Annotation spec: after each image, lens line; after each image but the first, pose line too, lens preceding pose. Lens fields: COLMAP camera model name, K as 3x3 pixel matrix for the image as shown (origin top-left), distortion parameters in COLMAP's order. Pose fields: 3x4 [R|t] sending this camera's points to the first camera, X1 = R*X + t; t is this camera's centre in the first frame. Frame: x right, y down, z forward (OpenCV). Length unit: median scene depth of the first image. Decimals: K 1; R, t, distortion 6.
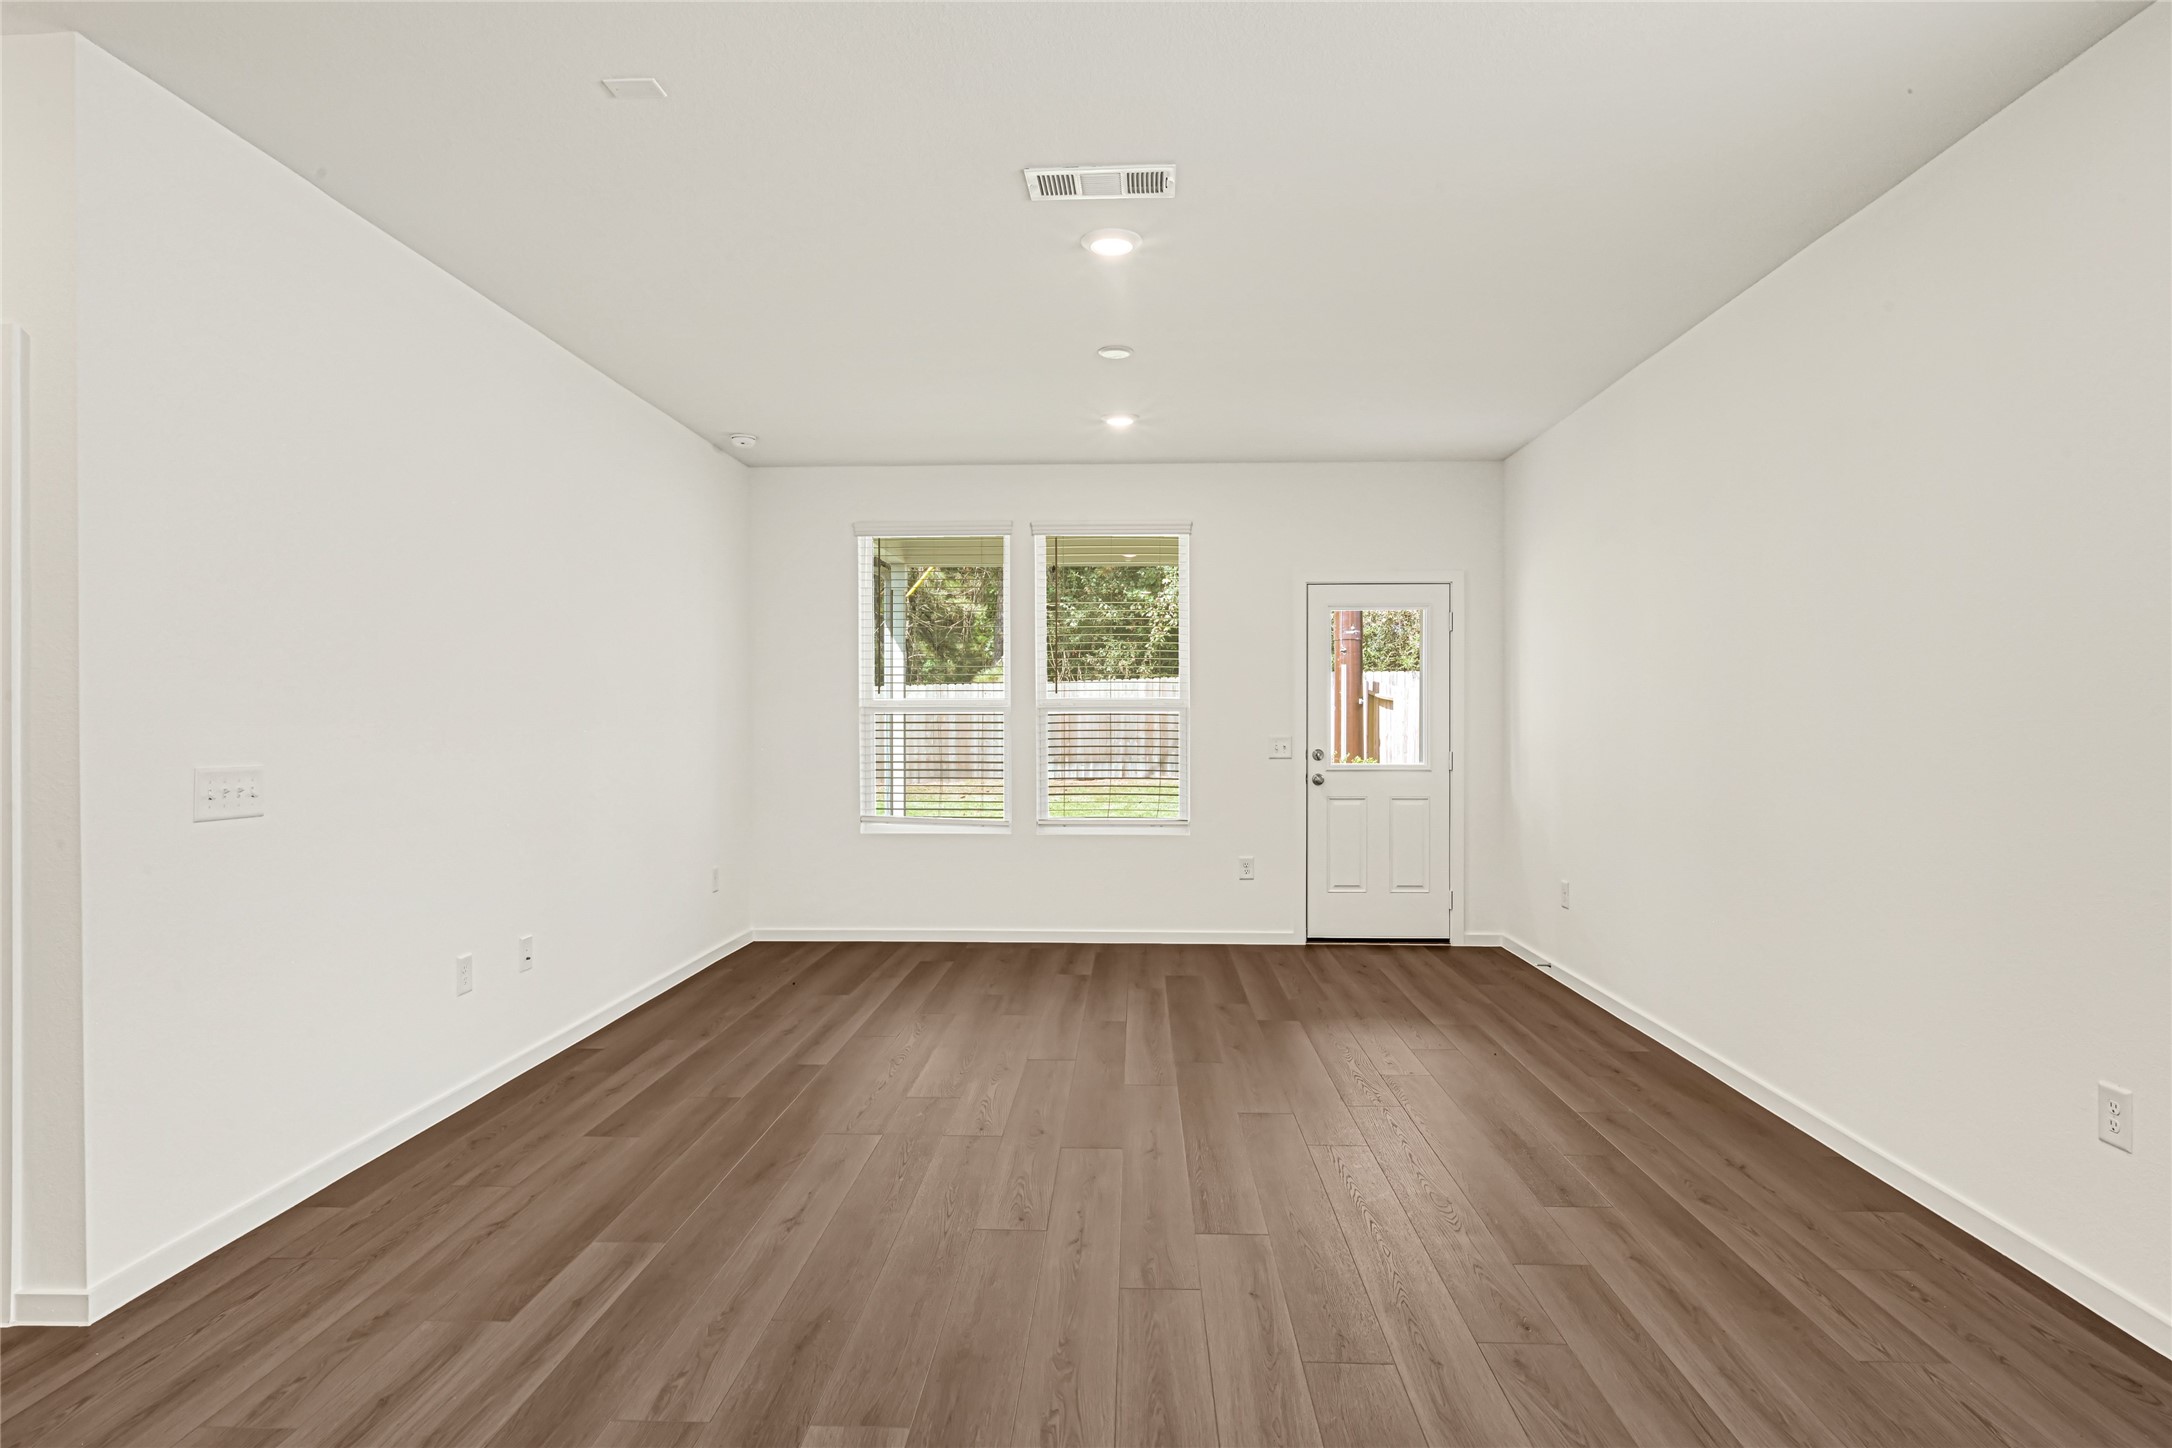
lens RADIAL K [[1182.7, 0, 1086.0], [0, 1182.7, 724.0], [0, 0, 1]] dist [0.001720, -0.000036]
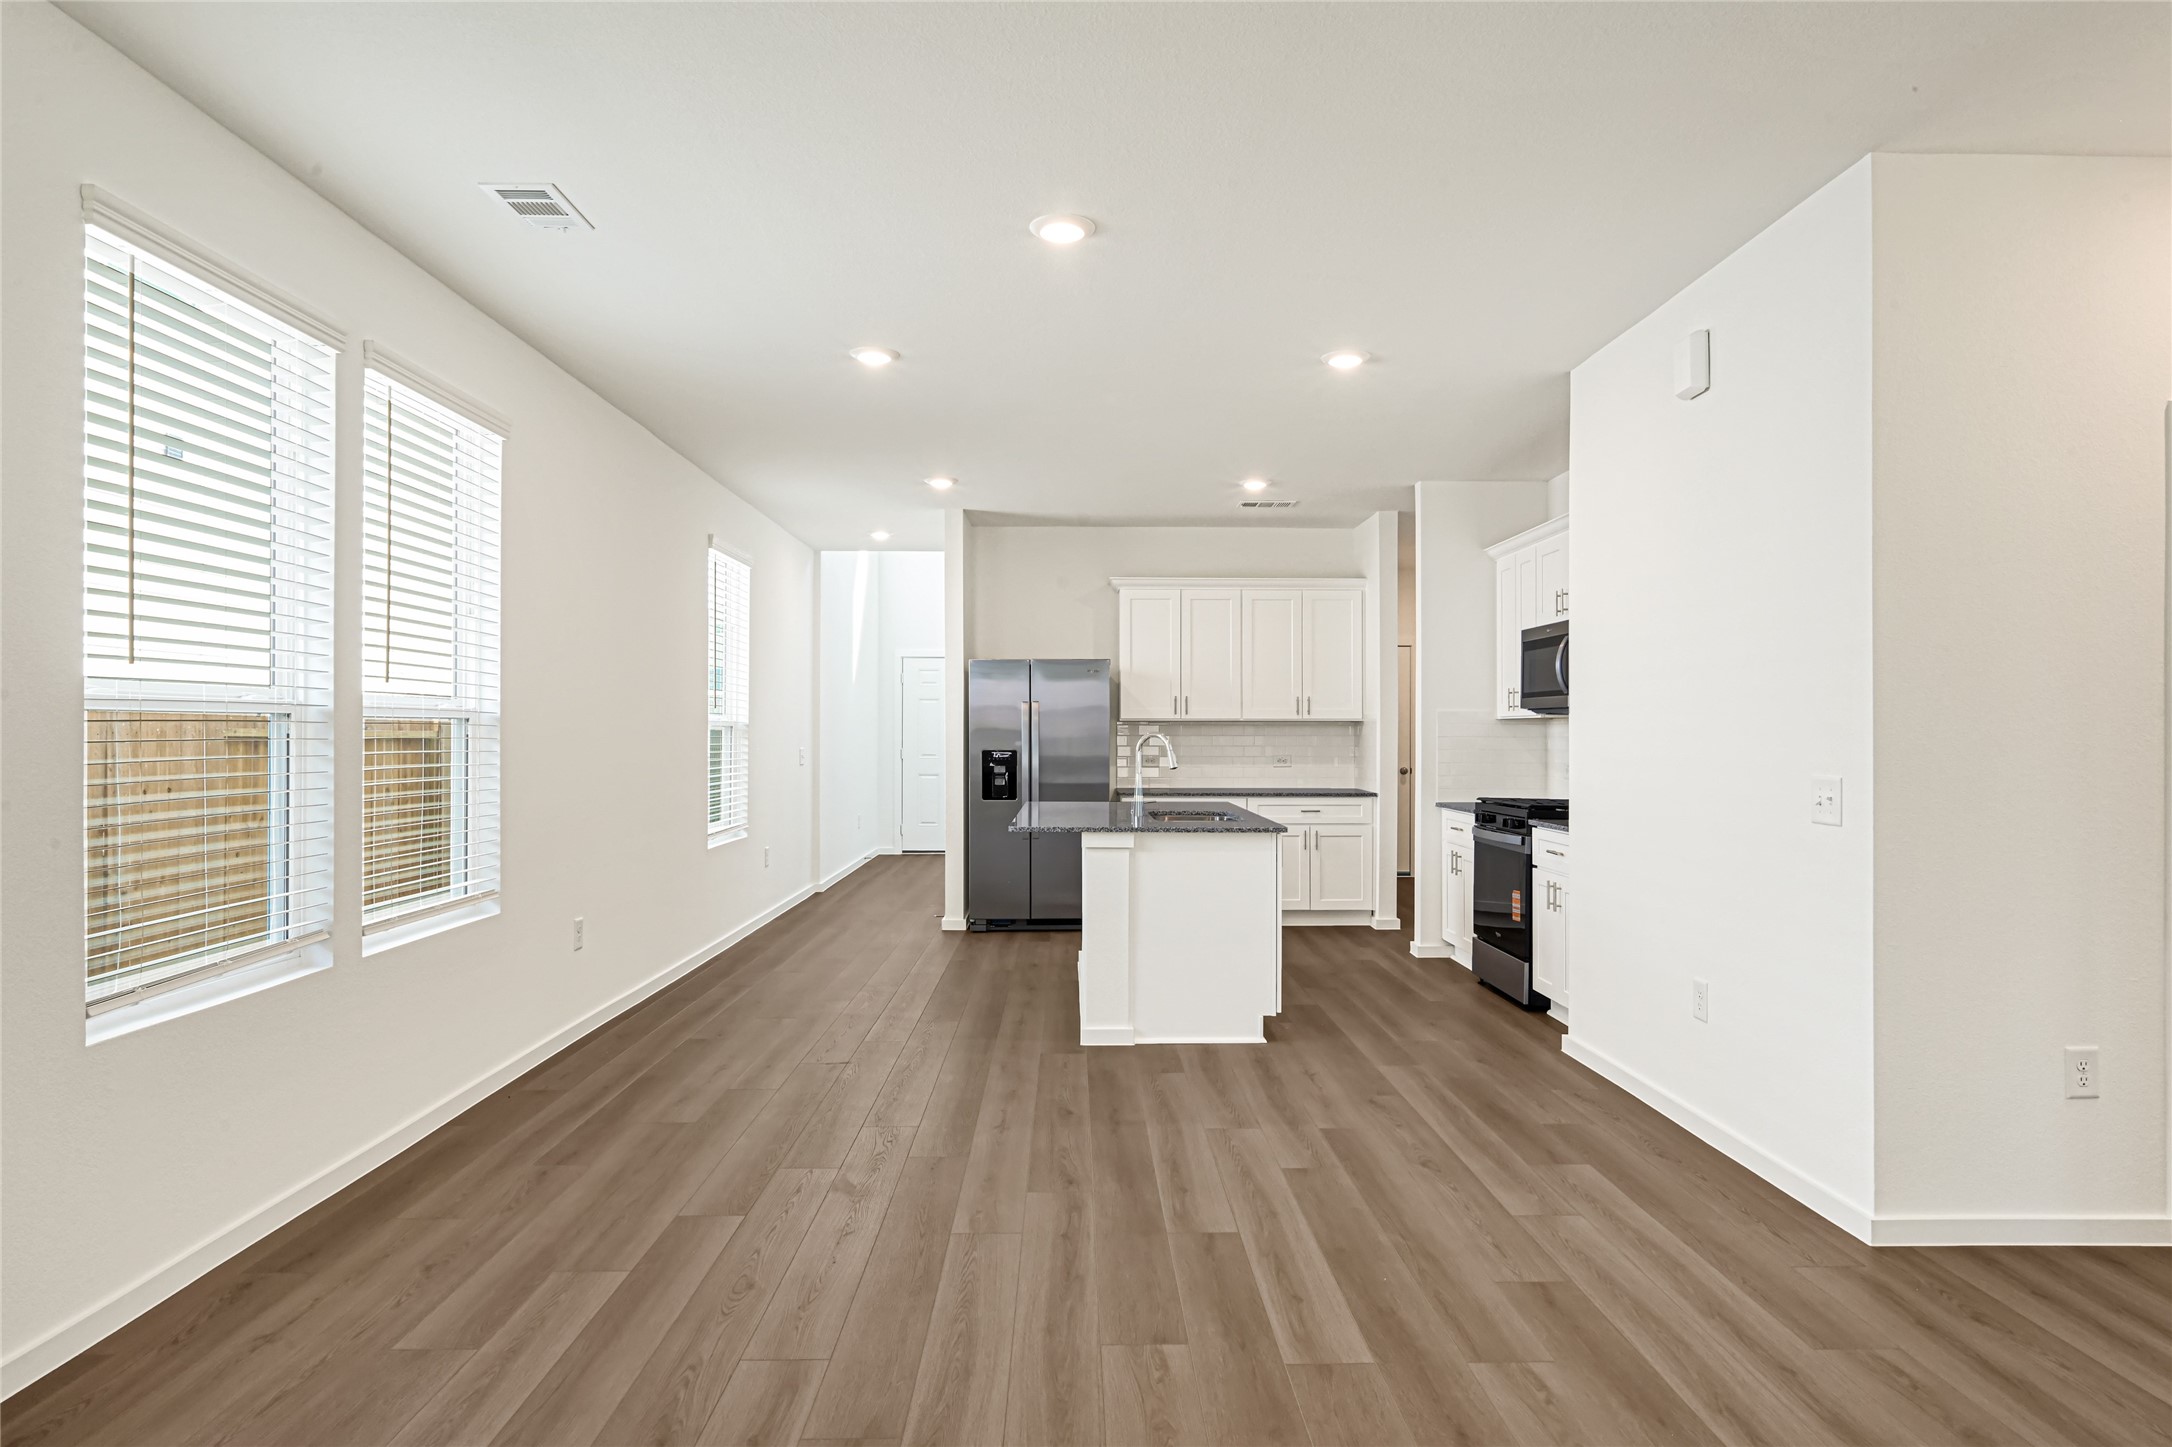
lens RADIAL K [[1250.5, 0, 1090.4], [0, 1250.5, 731.0], [0, 0, 1]] dist [0.000851, -0.000708]
pose [[-0.998358, -0.000229, -0.057282, 0.033001], [-0.000432, 0.999994, 0.003538, -0.002605], [0.057281, 0.003557, -0.998352, 0.688296]]
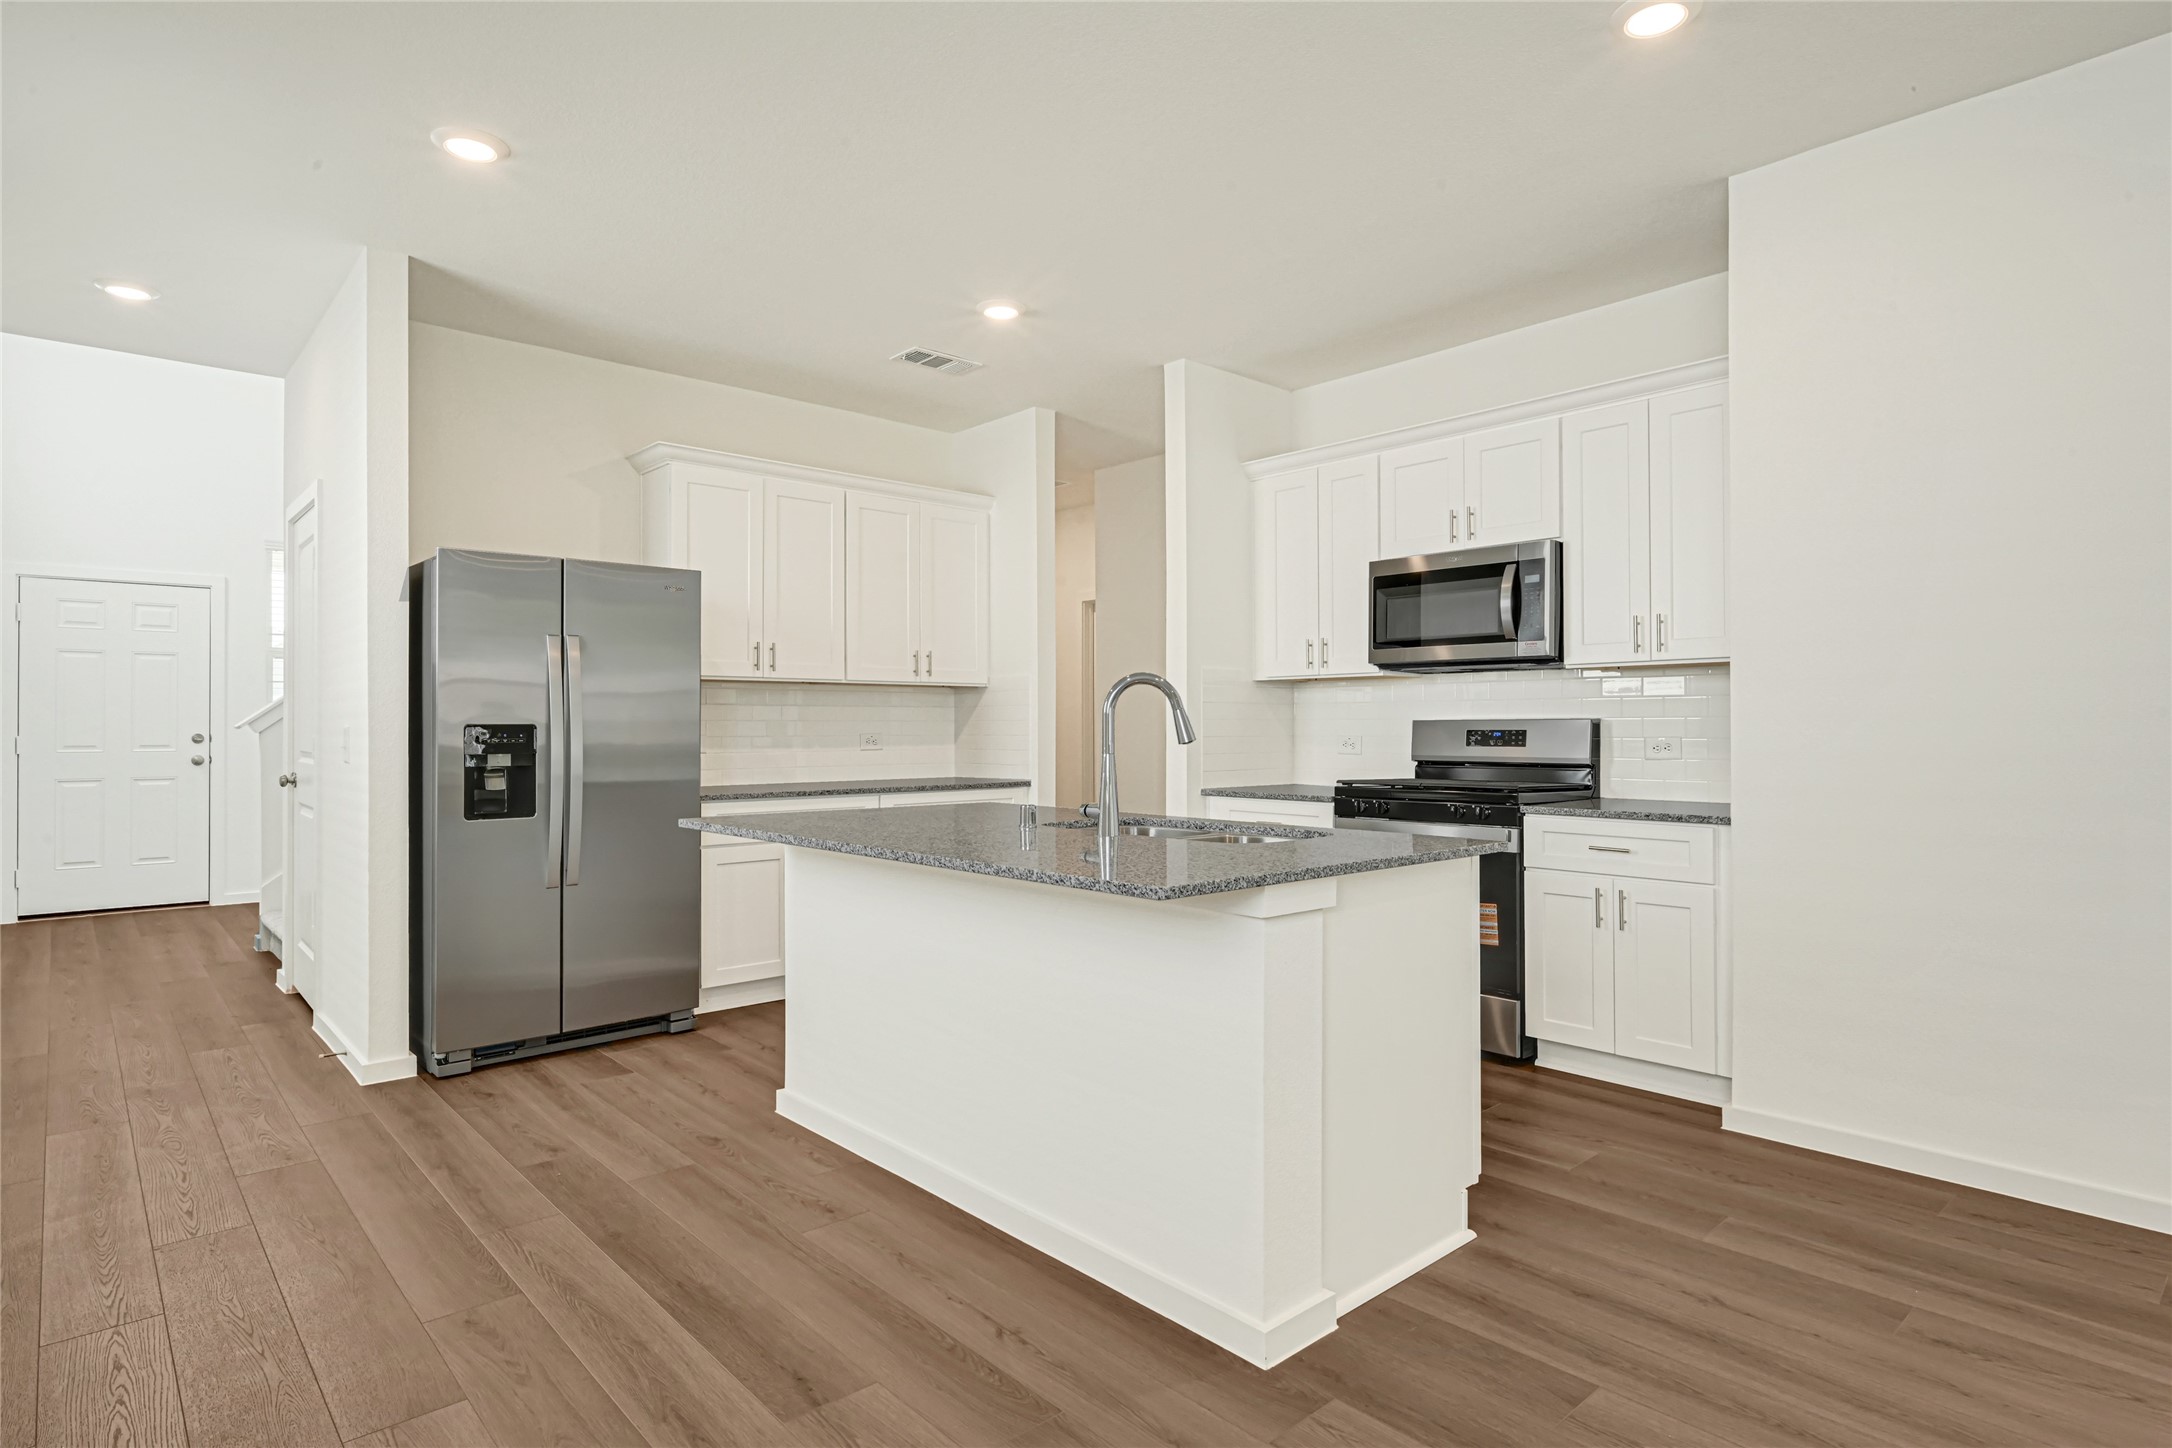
lens RADIAL K [[1136.3, 0, 1085.8], [0, 1136.3, 728.6], [0, 0, 1]] dist [0.000819, -0.000216]
pose [[-0.713663, 0.003734, -0.700479, 0.240993], [-0.000445, 0.999983, 0.005784, 0.018622], [0.700489, 0.004440, -0.713649, 0.109103]]
